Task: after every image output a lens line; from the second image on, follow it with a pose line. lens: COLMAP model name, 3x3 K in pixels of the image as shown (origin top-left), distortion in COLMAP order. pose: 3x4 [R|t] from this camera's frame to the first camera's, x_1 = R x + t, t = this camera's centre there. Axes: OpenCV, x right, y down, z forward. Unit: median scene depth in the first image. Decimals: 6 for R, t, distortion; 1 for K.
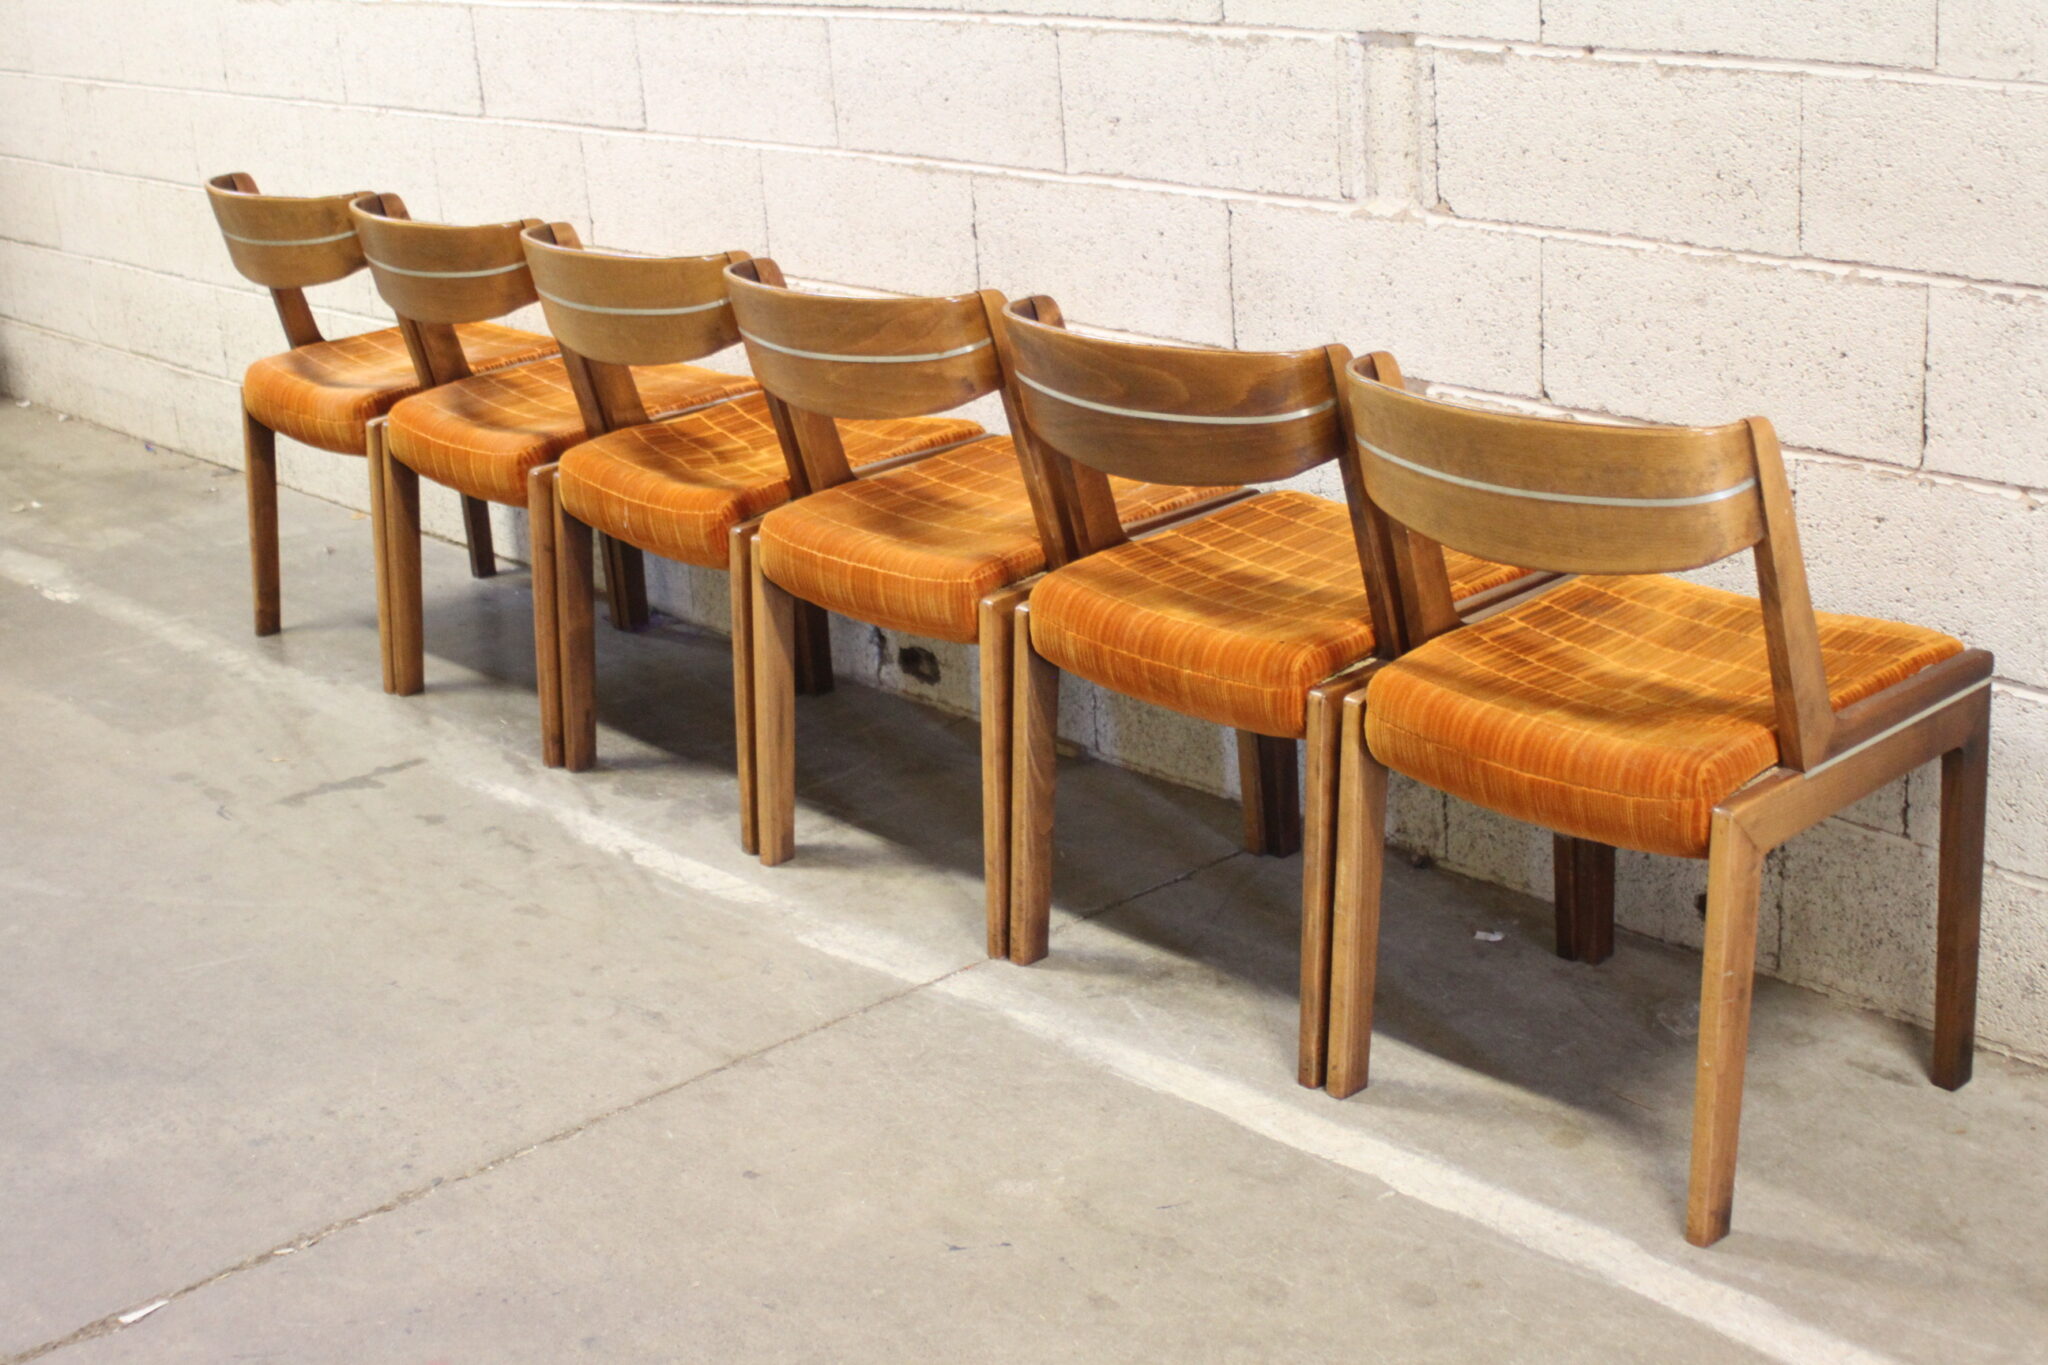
lens RADIAL K [[2805.5, 0, 1030.2], [0, 2805.5, 681.8], [0, 0, 1]] dist [-0.123617, 0.000000]
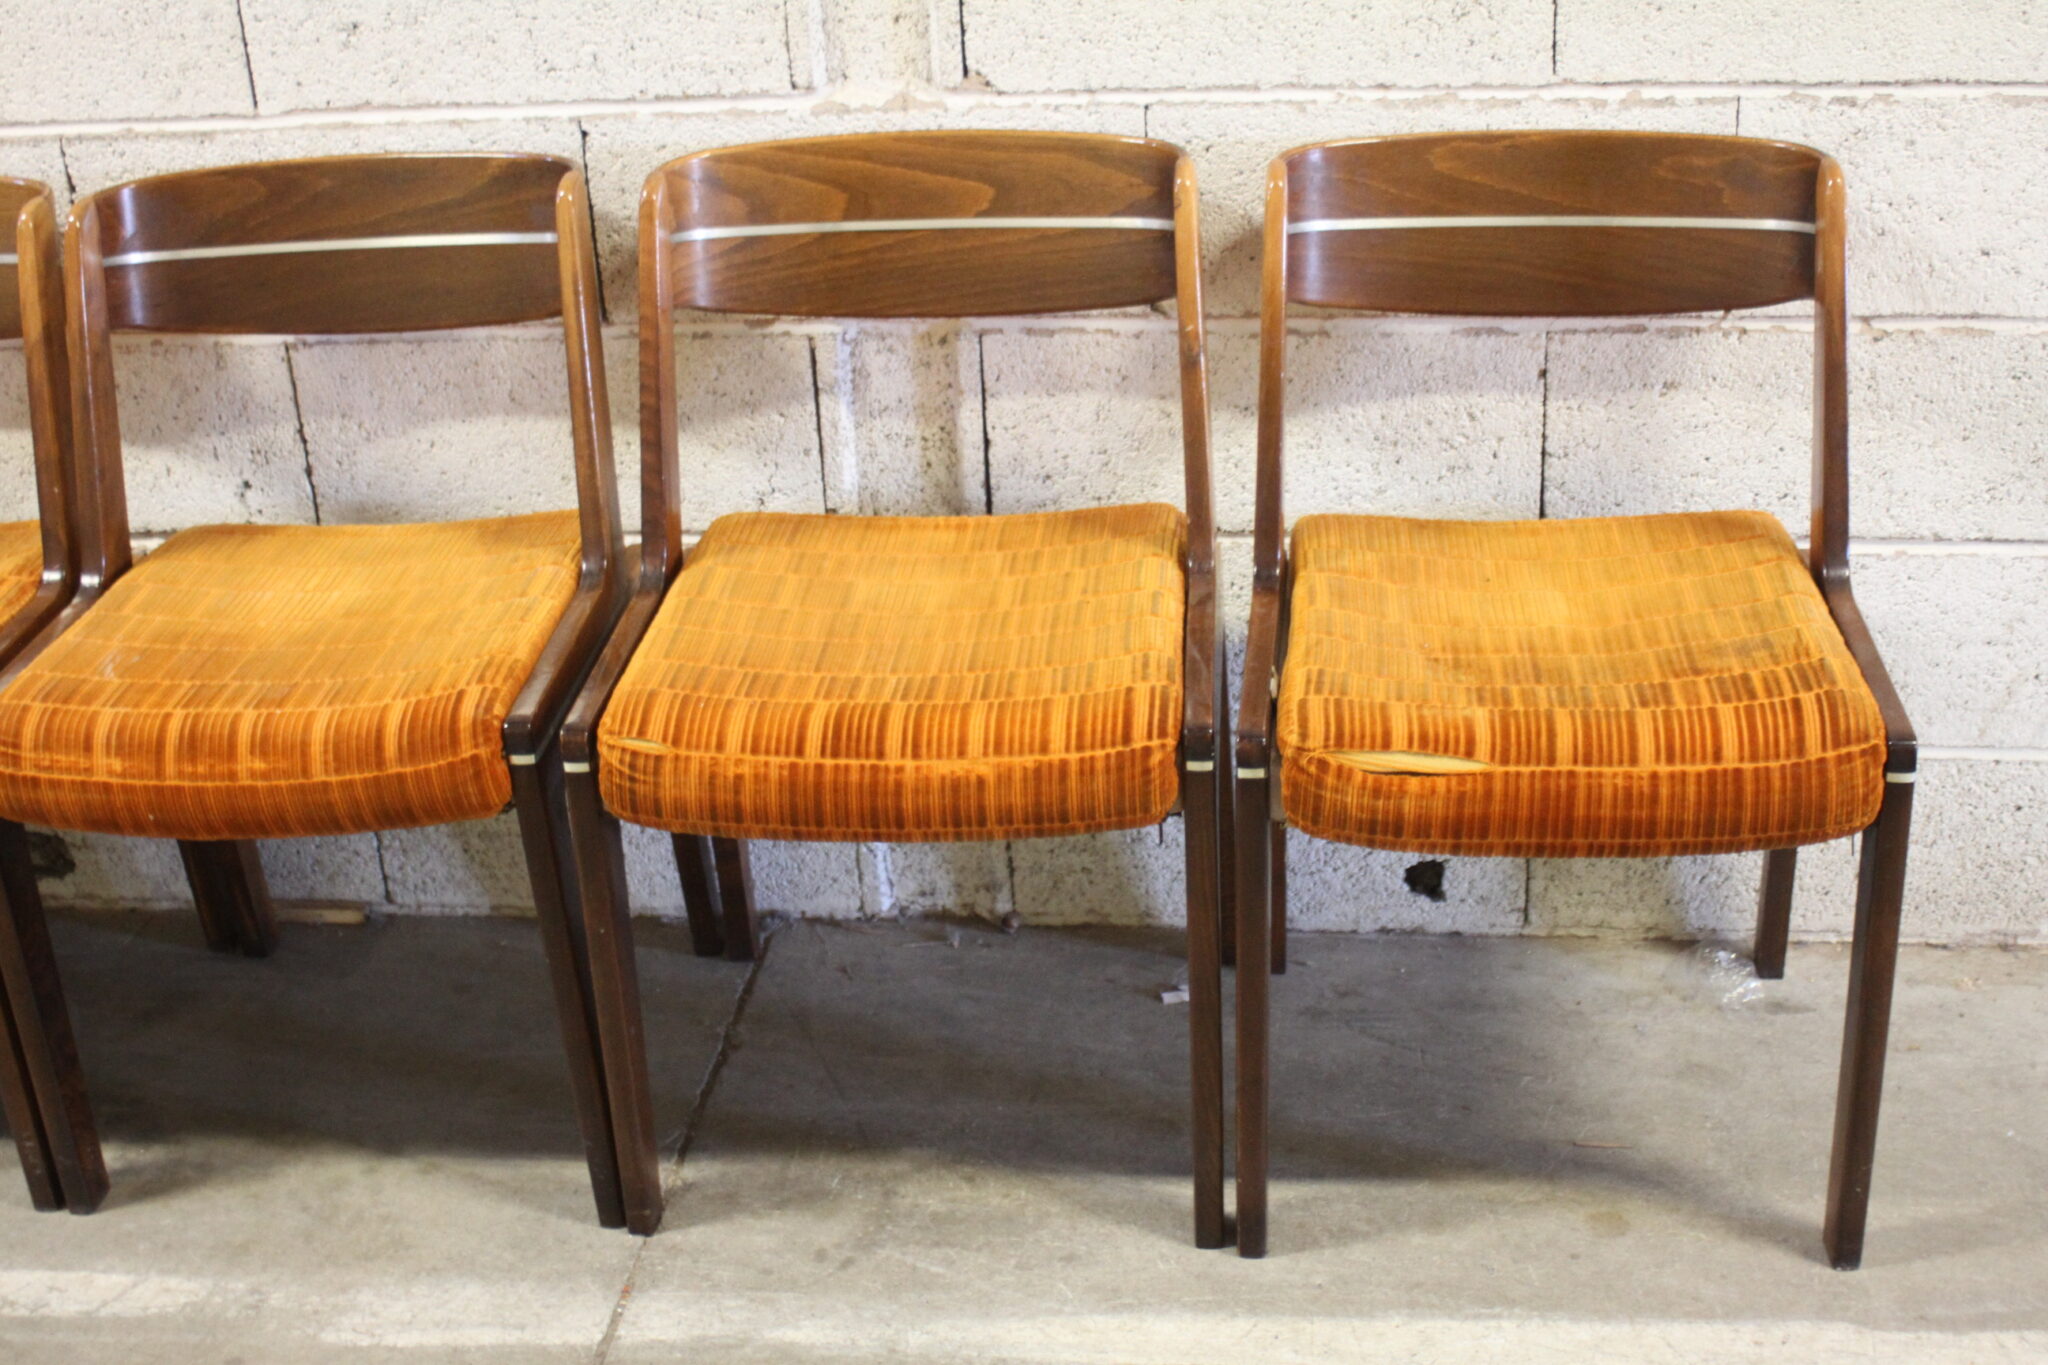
lens RADIAL K [[2696.3, 0, 1010.4], [0, 2696.3, 695.7], [0, 0, 1]] dist [-0.133009, 0.000000]
pose [[0.755360, -0.268615, 0.597727, -0.313139], [0.218911, 0.963162, 0.156196, -0.123375], [-0.617664, 0.012865, 0.786337, 0.442334]]
